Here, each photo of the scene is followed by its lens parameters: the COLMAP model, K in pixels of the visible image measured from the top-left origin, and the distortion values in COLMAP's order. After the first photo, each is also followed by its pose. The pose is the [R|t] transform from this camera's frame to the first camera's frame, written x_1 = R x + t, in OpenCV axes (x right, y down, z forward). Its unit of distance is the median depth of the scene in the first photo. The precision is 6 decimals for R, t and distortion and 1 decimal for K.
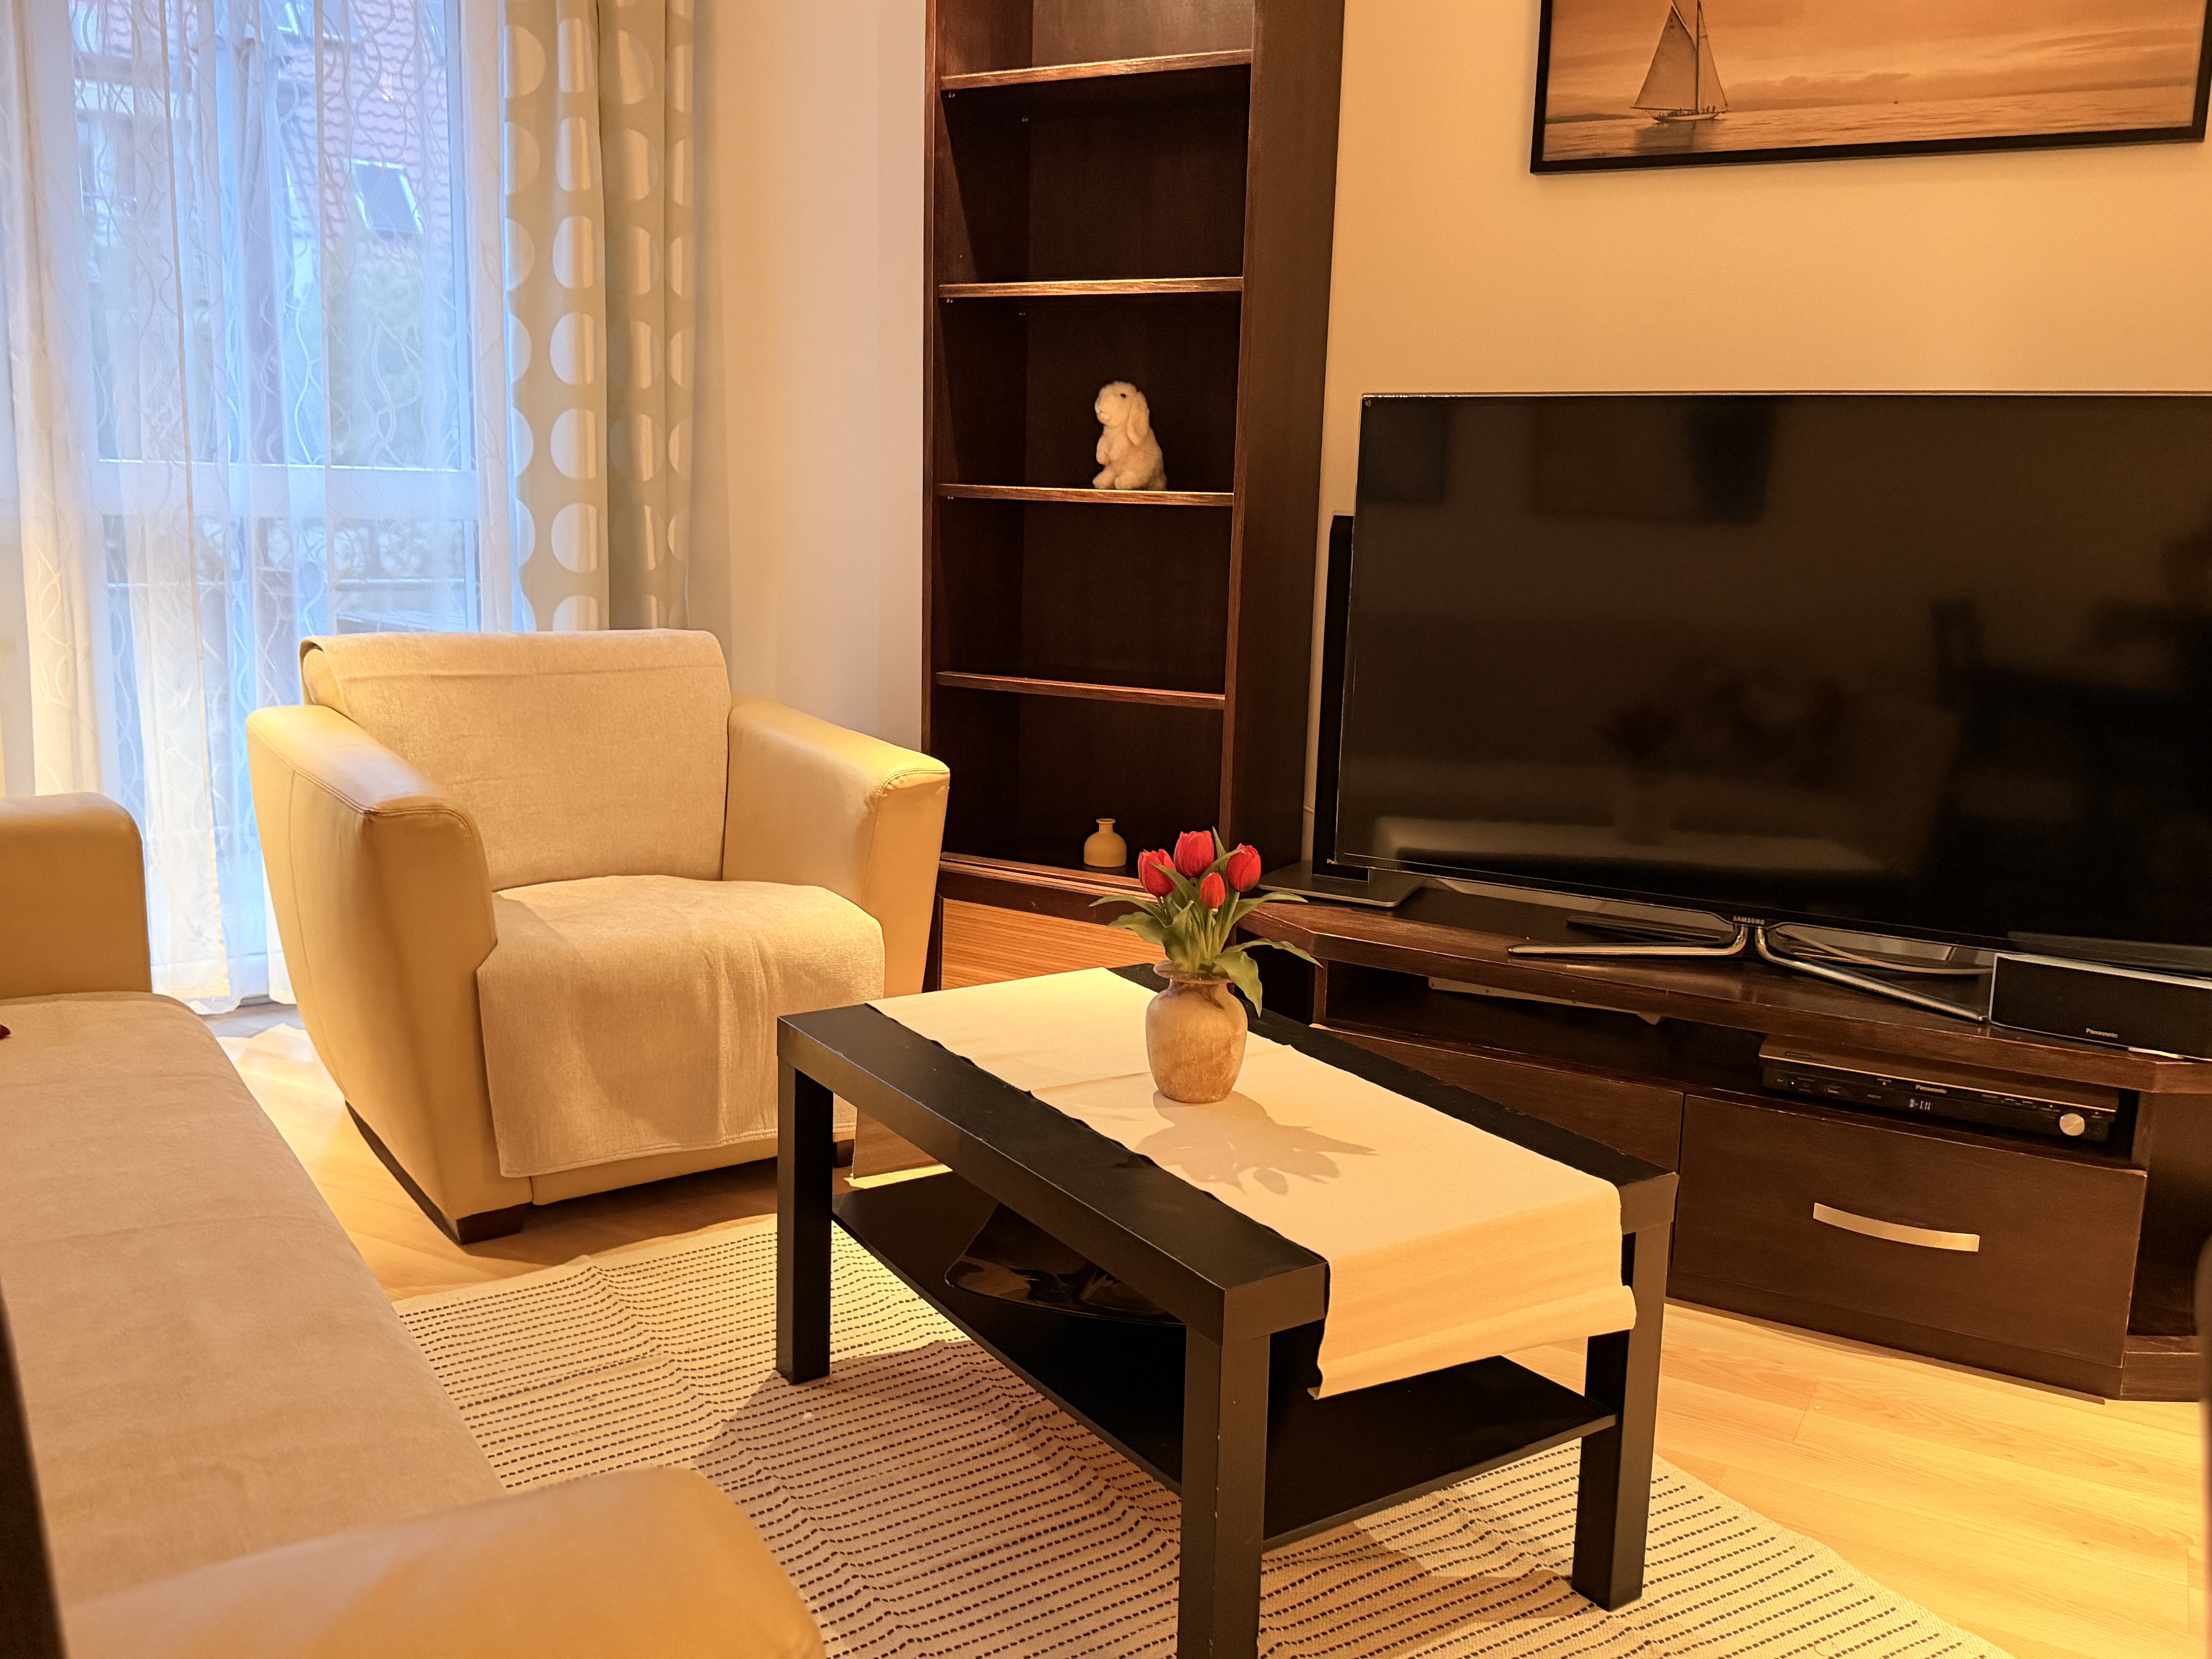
lens RADIAL K [[1872.7, 0, 1102.1], [0, 1872.7, 772.8], [0, 0, 1]] dist [0.093793, -0.169175]
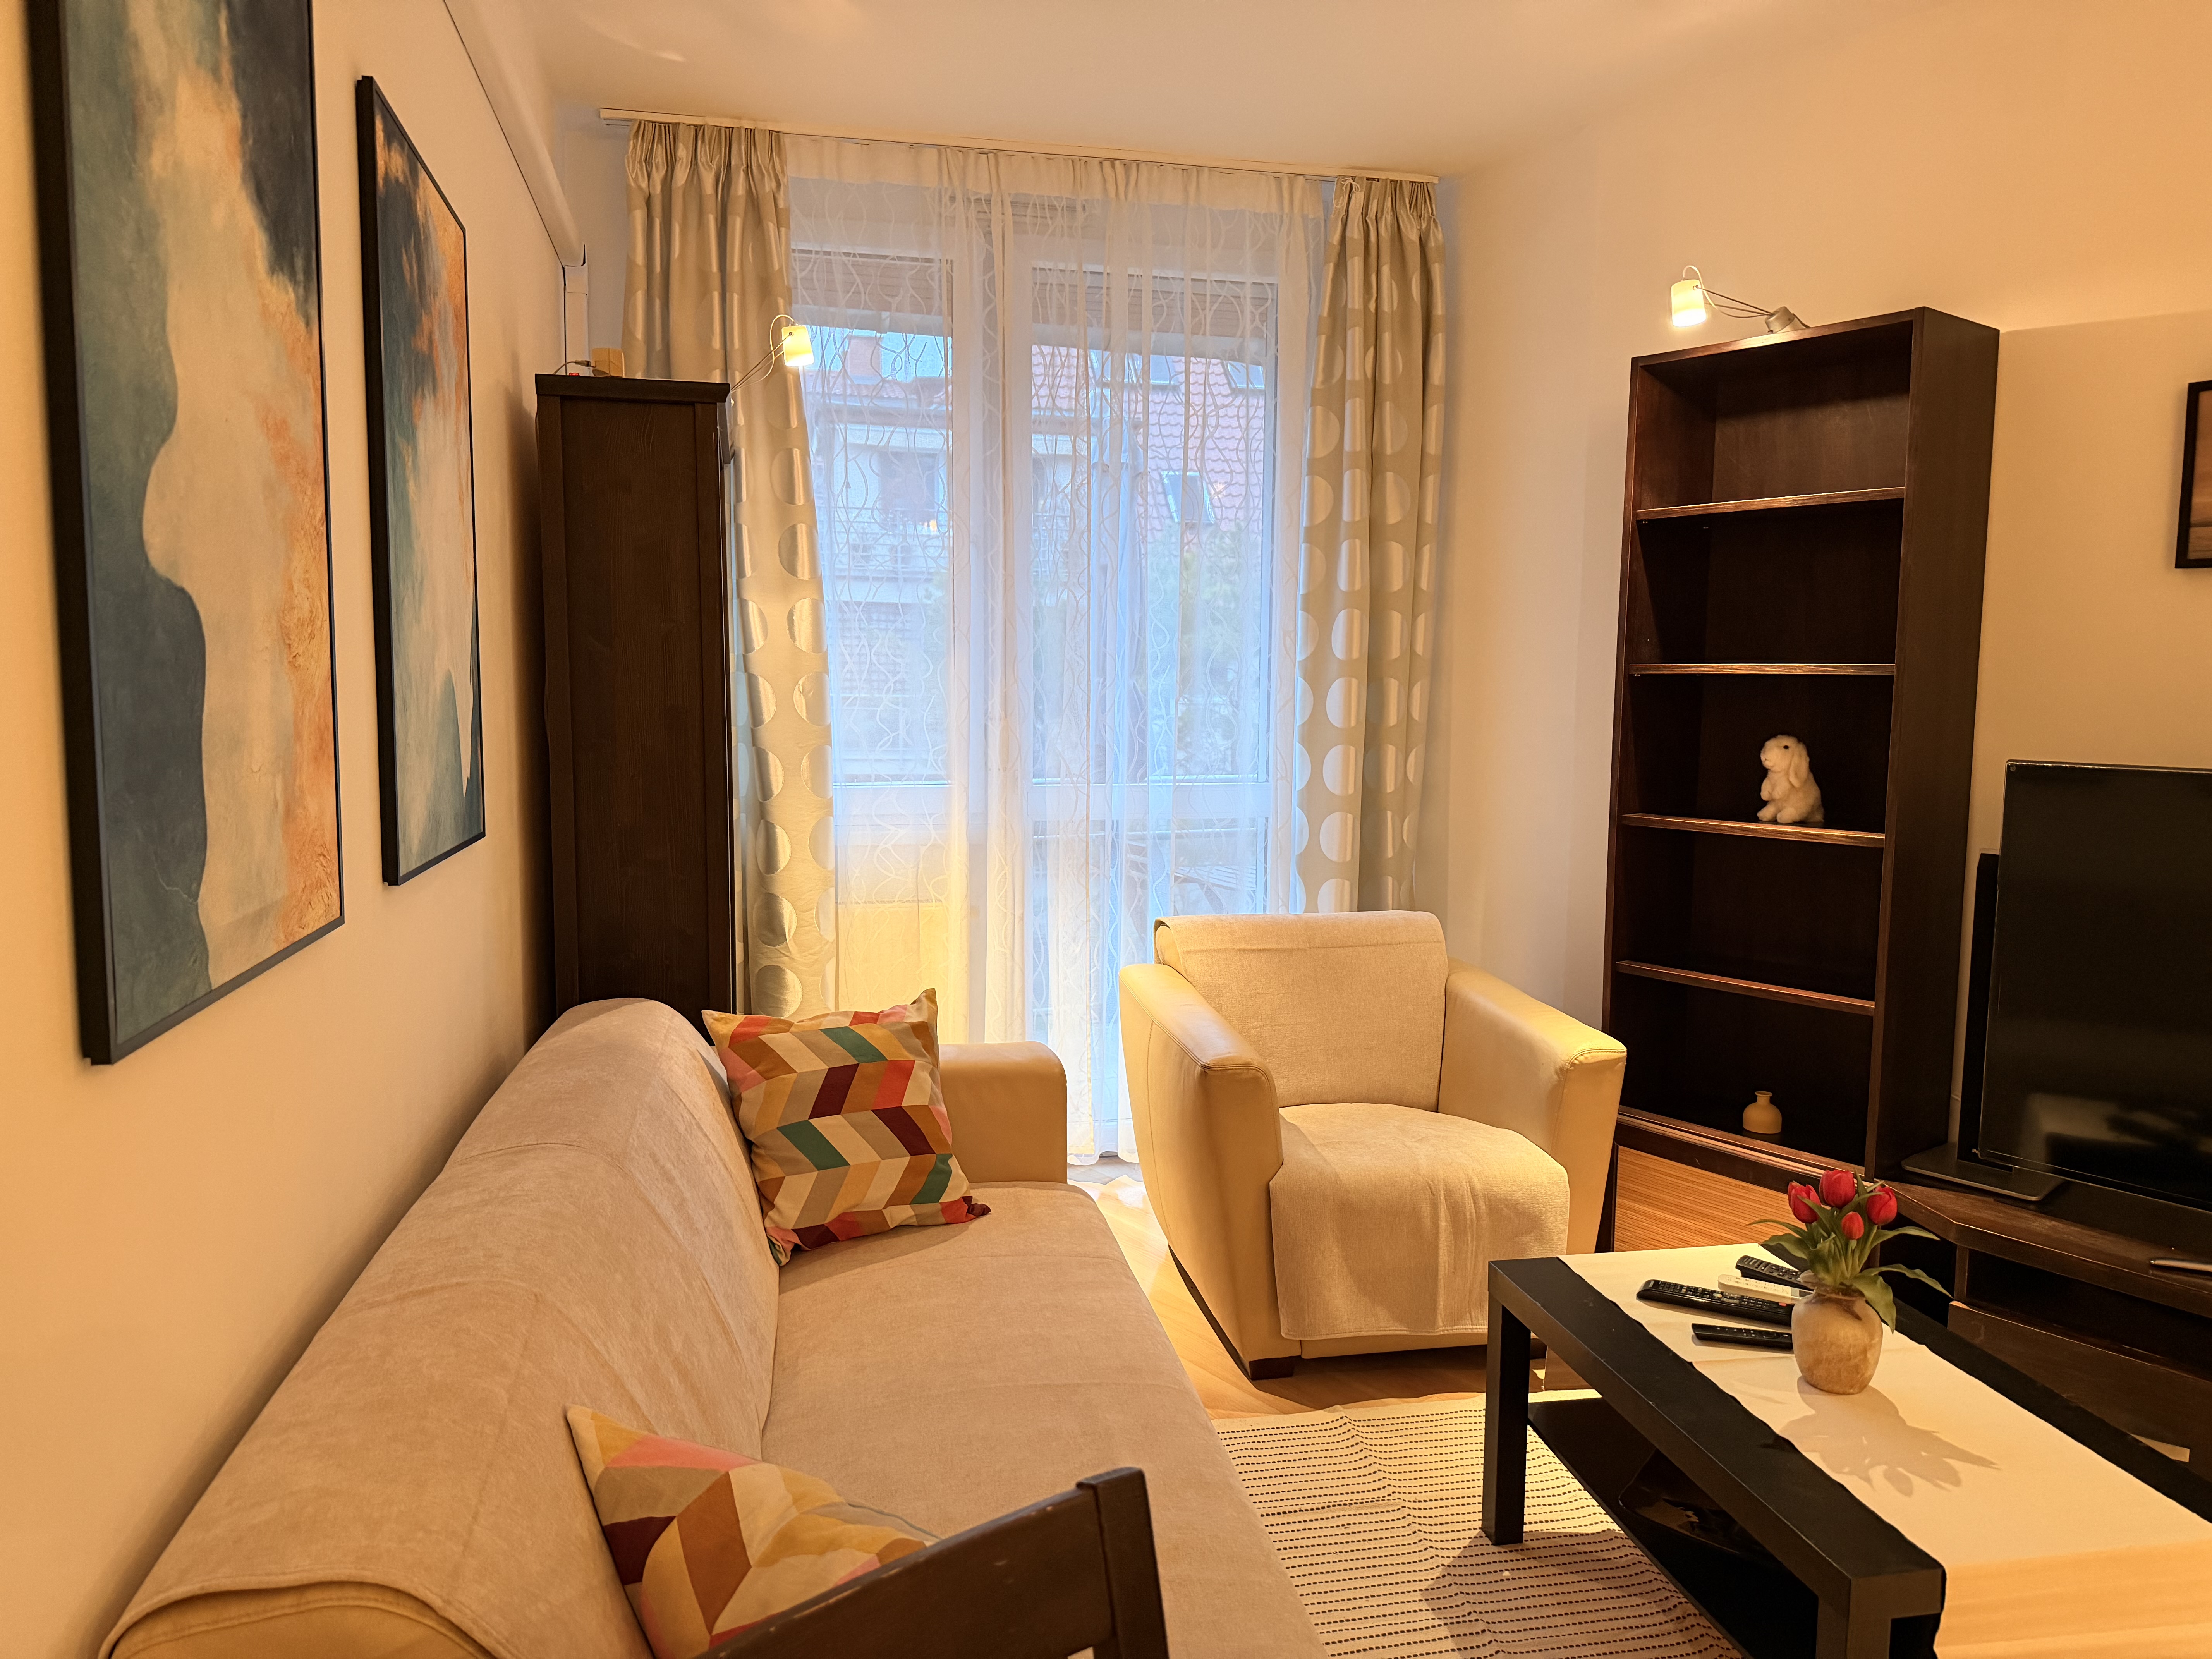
lens RADIAL K [[1537.6, 0, 1106.0], [0, 1537.6, 829.5], [0, 0, 1]] dist [0.084532, -0.102018]
pose [[0.920386, 0.022828, -0.390344, 0.000900], [-0.047064, 0.997504, -0.052635, -0.079384], [0.388168, 0.066816, 0.919163, -0.107888]]
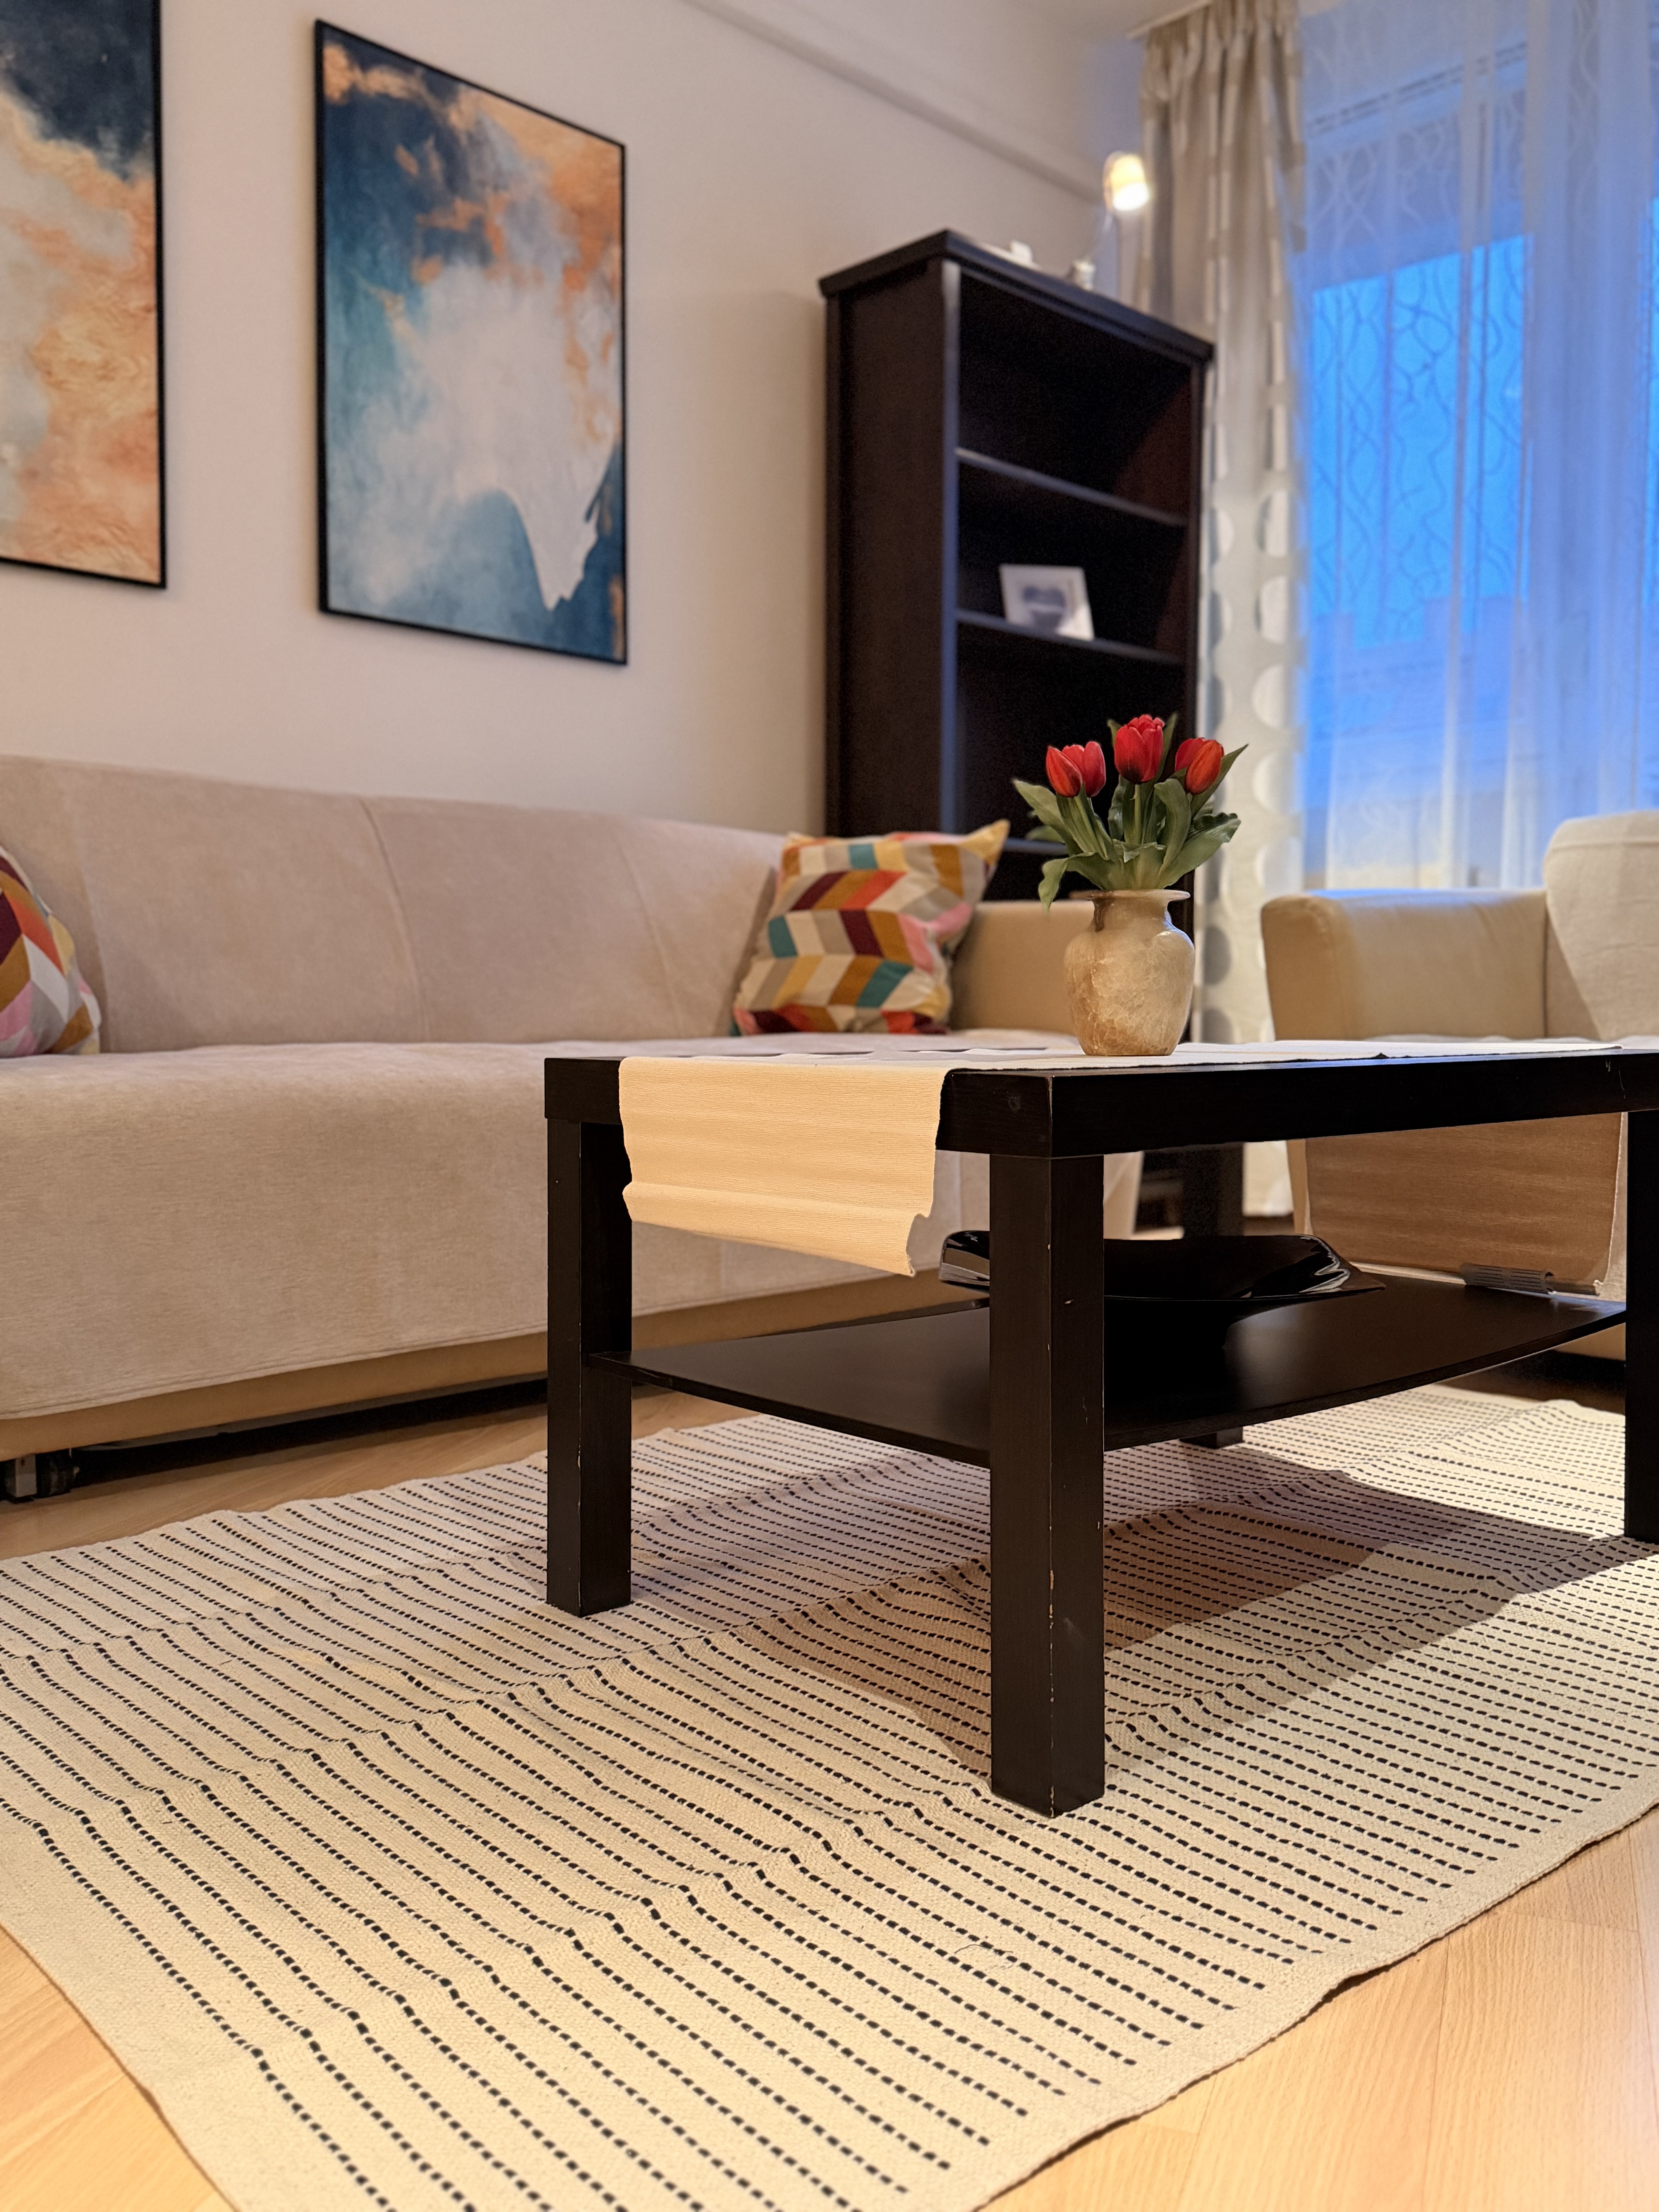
lens RADIAL K [[1872.7, 0, 823.7], [0, 1872.7, 1096.9], [0, 0, 1]] dist [0.093793, -0.169175]
pose [[0.122615, 0.018446, -0.992283, 0.559494], [-0.149772, 0.988721, -0.000128, 0.141246], [0.981088, 0.148632, 0.123995, 0.530383]]
